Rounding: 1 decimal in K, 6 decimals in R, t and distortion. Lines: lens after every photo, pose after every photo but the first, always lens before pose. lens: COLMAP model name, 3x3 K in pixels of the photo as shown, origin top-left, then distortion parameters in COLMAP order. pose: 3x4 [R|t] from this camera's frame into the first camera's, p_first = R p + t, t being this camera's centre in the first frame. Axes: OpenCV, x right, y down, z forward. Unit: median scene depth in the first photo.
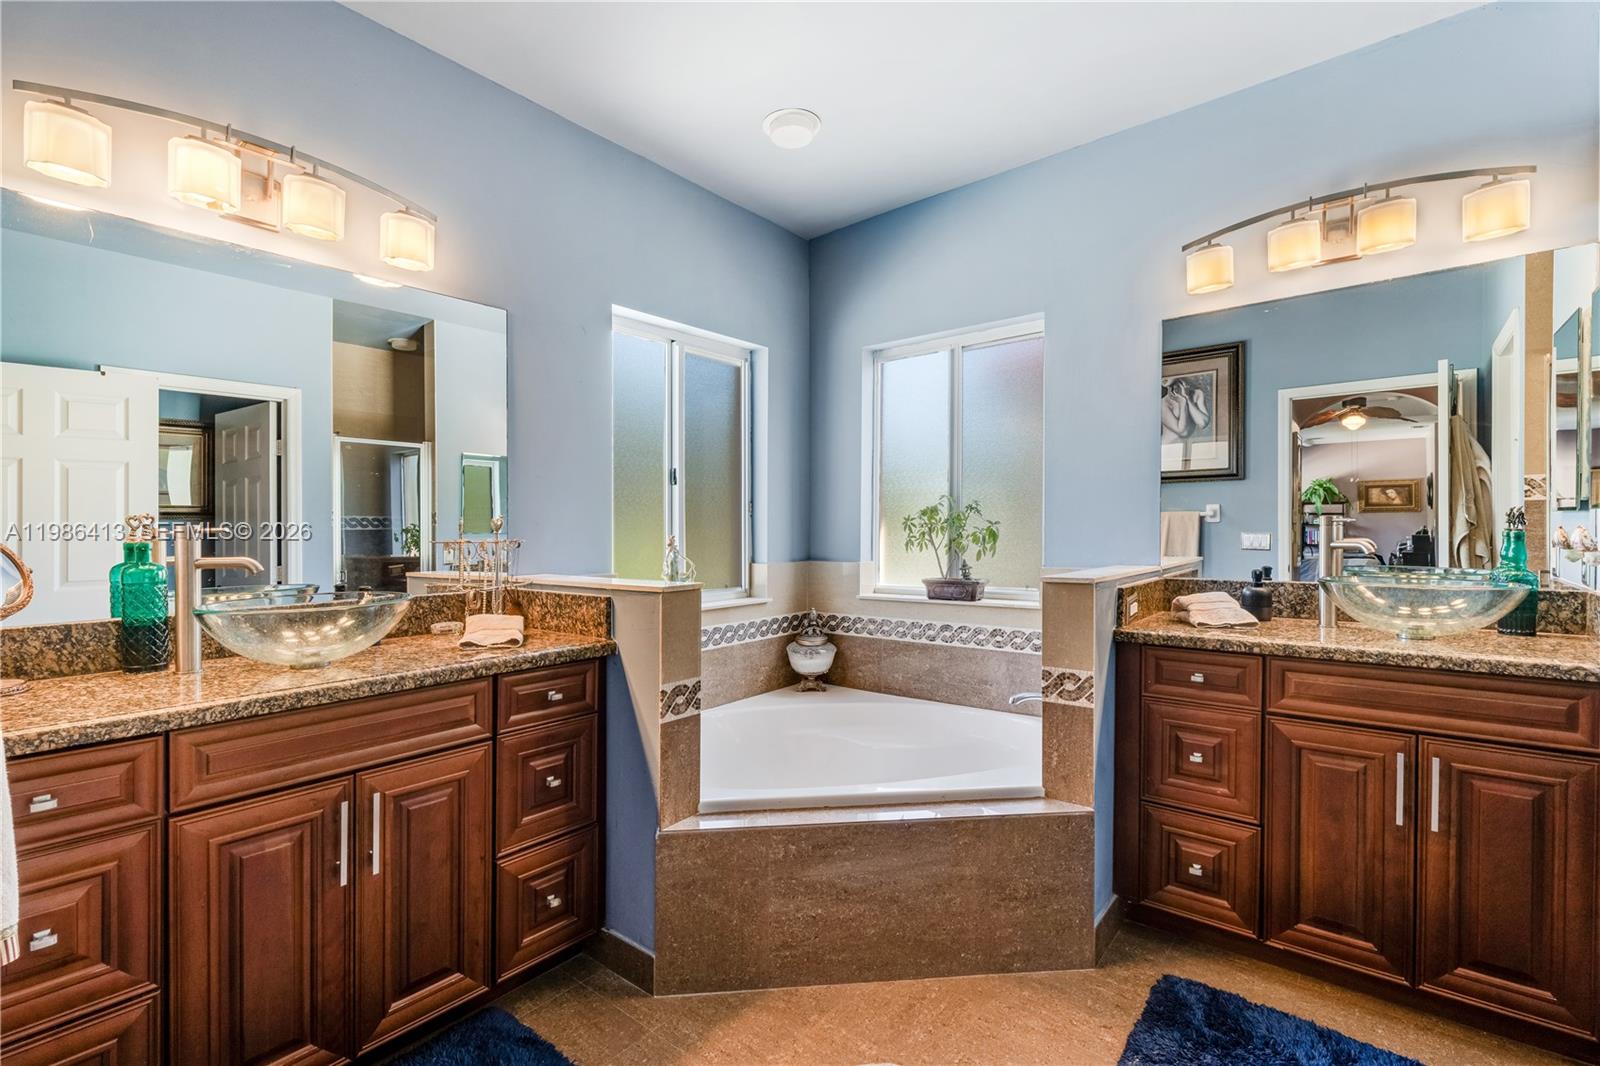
lens RADIAL K [[706.2, 0, 789.6], [0, 706.2, 539.6], [0, 0, 1]] dist [0.000817, -0.001163]
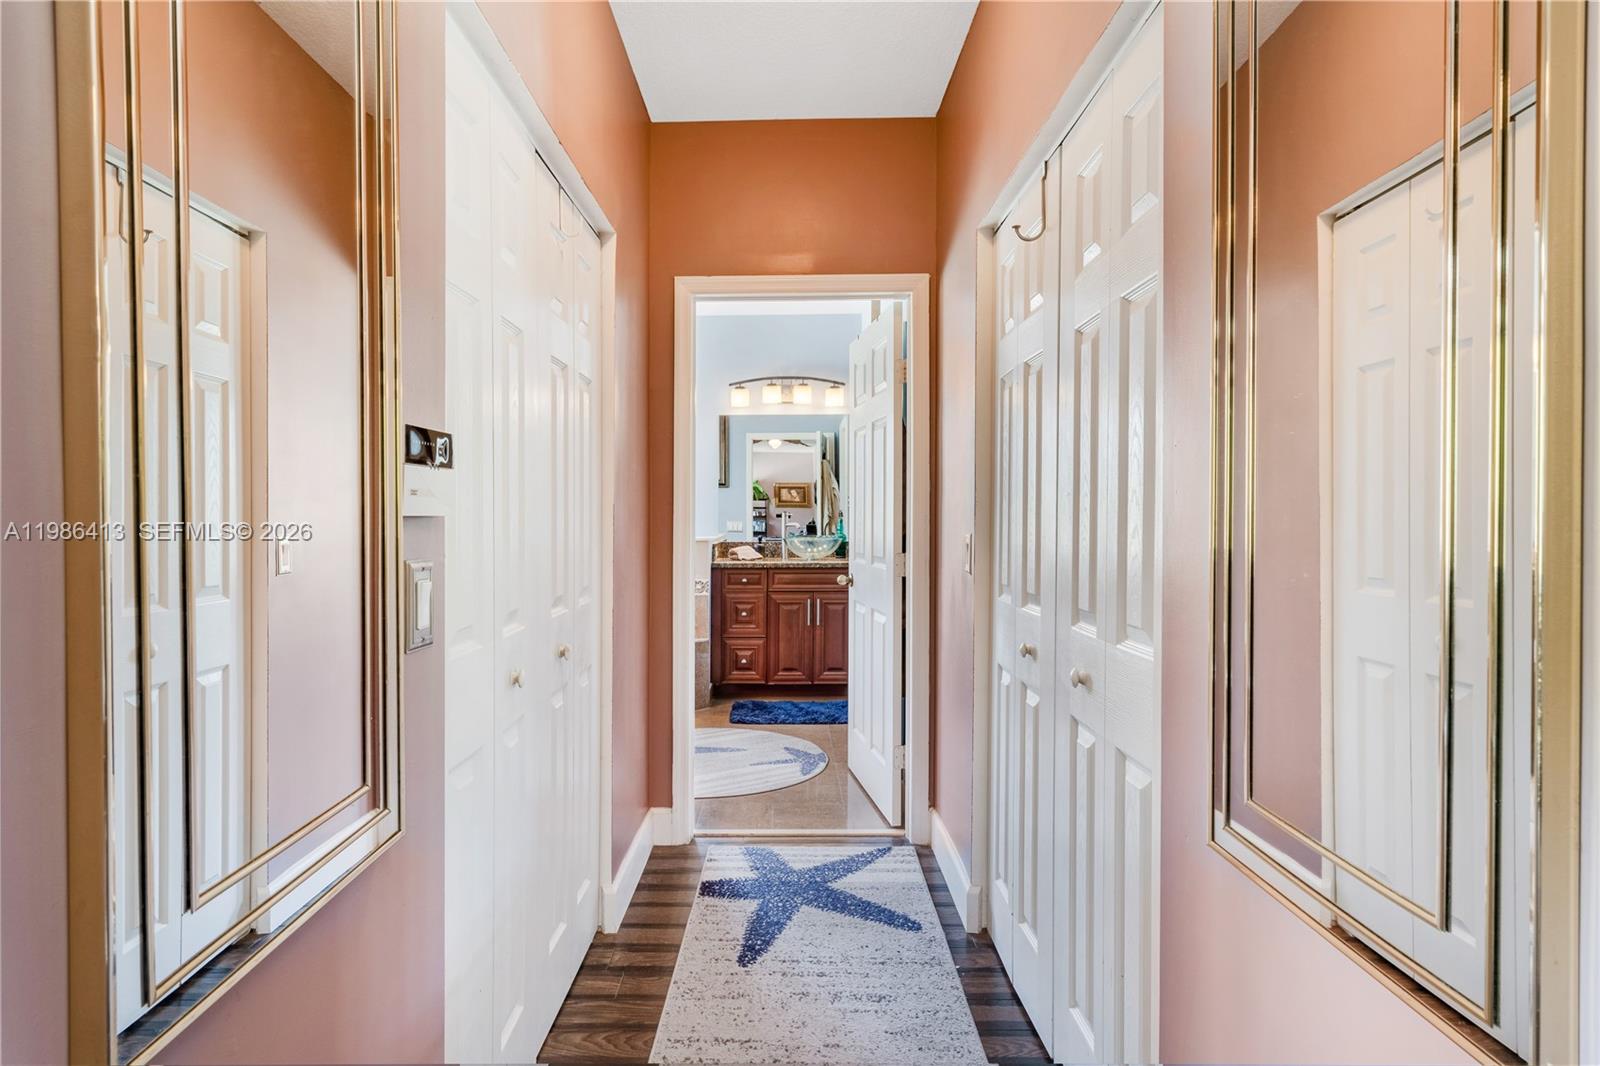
lens RADIAL K [[706.2, 0, 796.9], [0, 706.2, 529.9], [0, 0, 1]] dist [0.000817, -0.001163]
pose [[0.756240, -0.004764, 0.654277, -0.813348], [0.002718, 0.999988, 0.004140, 0.015154], [-0.654289, -0.001352, 0.756244, -0.882305]]
